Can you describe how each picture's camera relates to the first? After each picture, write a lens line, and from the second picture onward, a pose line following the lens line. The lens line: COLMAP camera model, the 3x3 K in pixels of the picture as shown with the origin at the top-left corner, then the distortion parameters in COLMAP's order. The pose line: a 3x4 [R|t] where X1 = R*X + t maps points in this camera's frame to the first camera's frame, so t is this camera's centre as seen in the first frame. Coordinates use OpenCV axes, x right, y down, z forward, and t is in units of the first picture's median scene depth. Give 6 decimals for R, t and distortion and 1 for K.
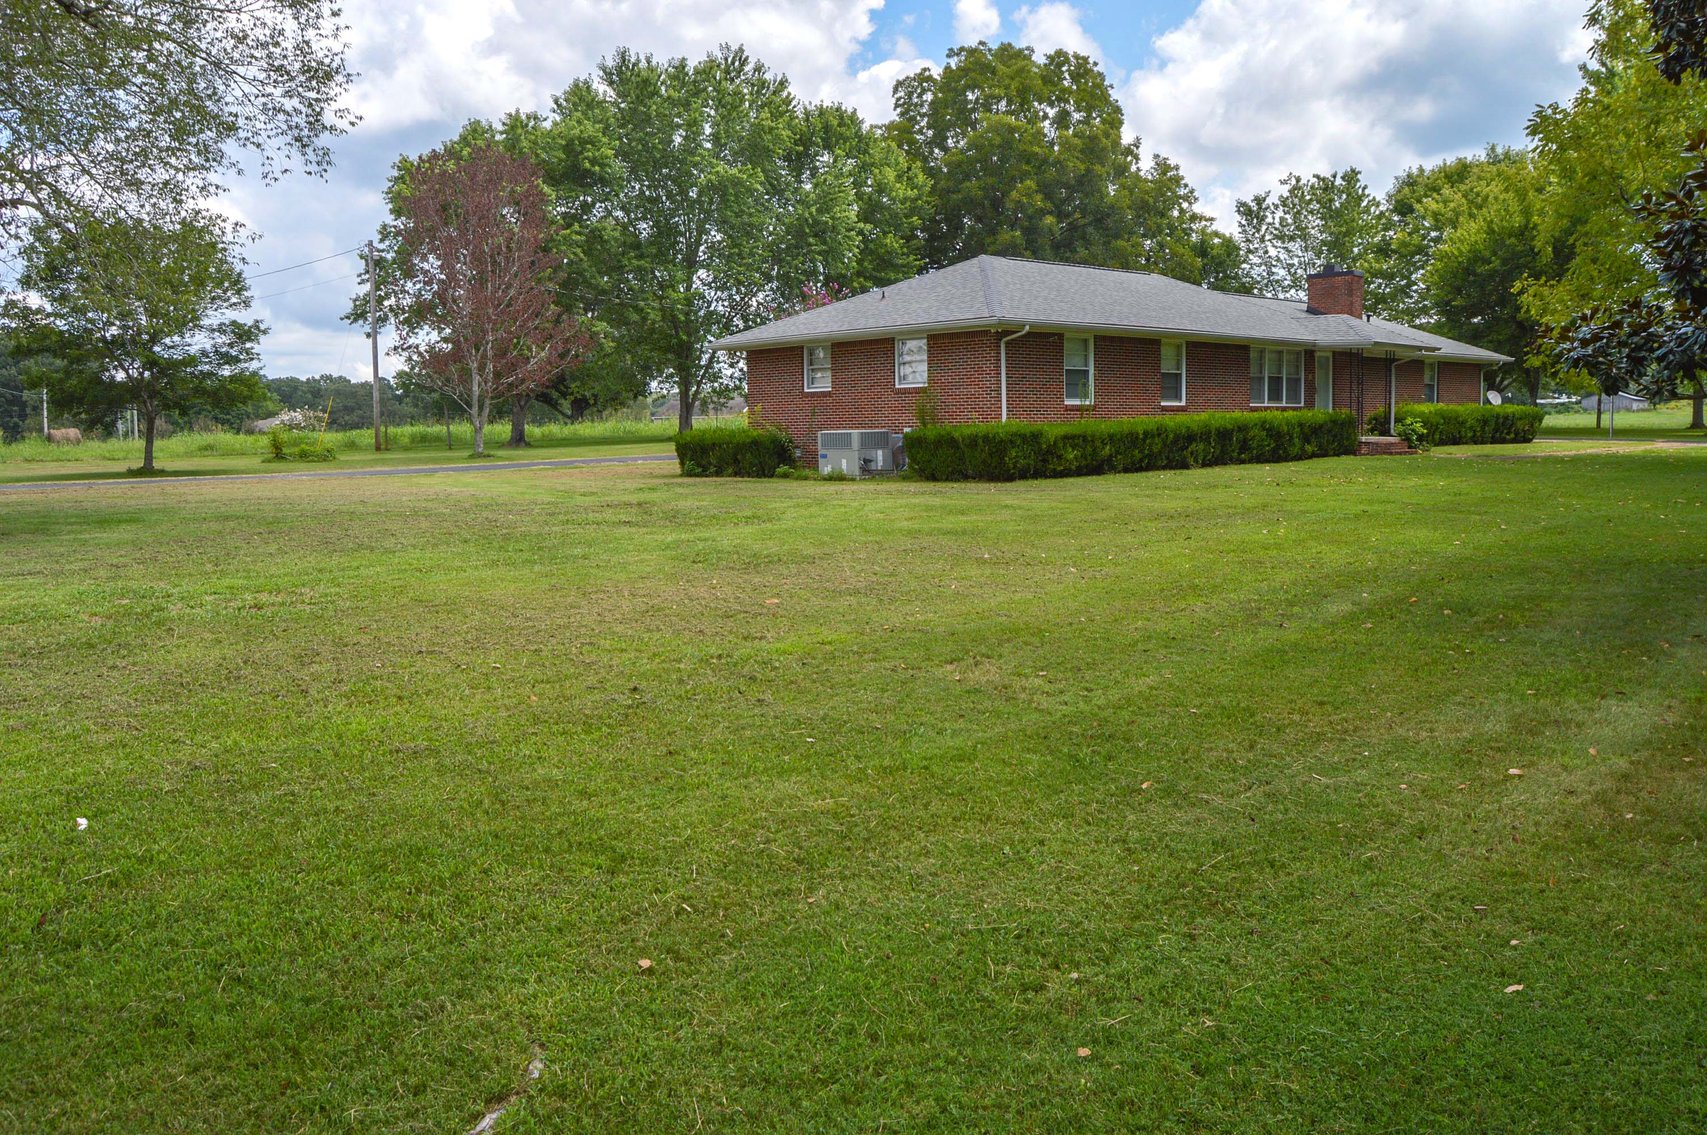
lens RADIAL K [[1395.2, 0, 855.1], [0, 1395.2, 569.9], [0, 0, 1]] dist [-0.092662, 0.043166]
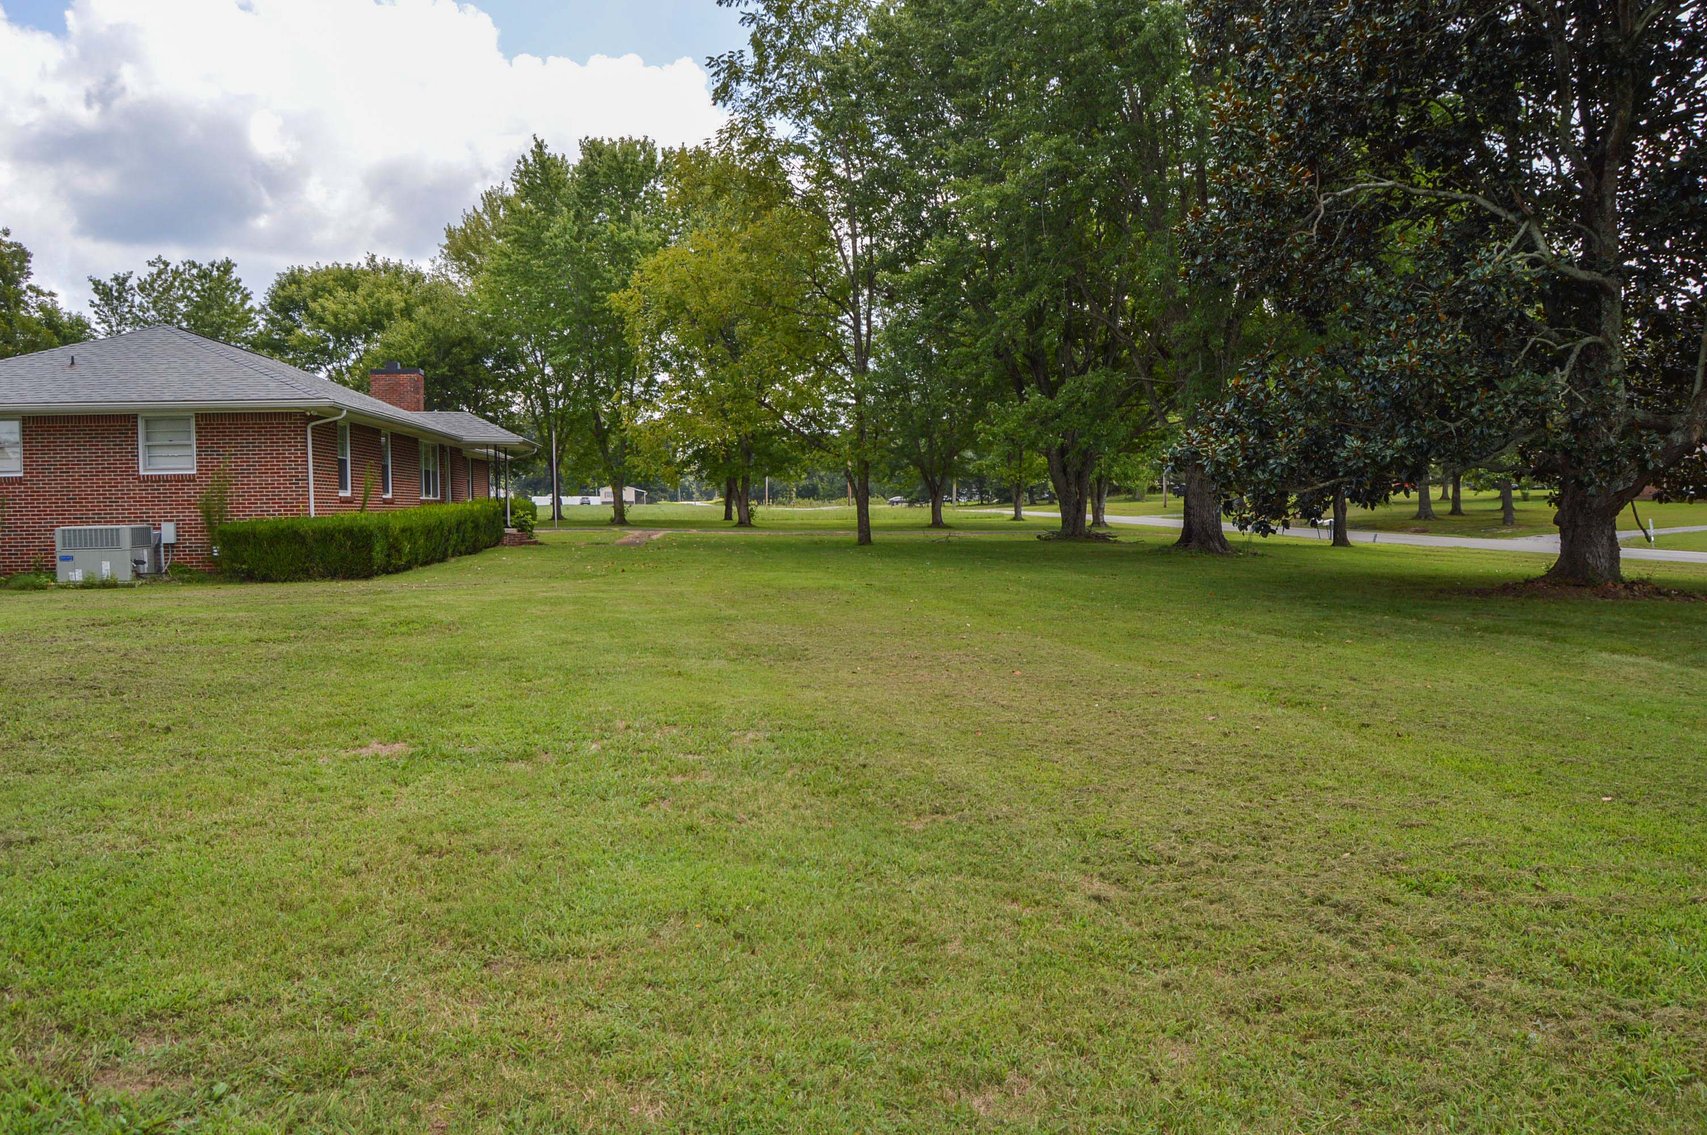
lens RADIAL K [[1395.2, 0, 852.2], [0, 1395.2, 567.2], [0, 0, 1]] dist [-0.092662, 0.043166]
pose [[0.603549, -0.029633, 0.796775, -0.319102], [0.086794, 0.995813, -0.028710, -0.013240], [-0.792588, 0.086483, 0.603594, 0.151355]]
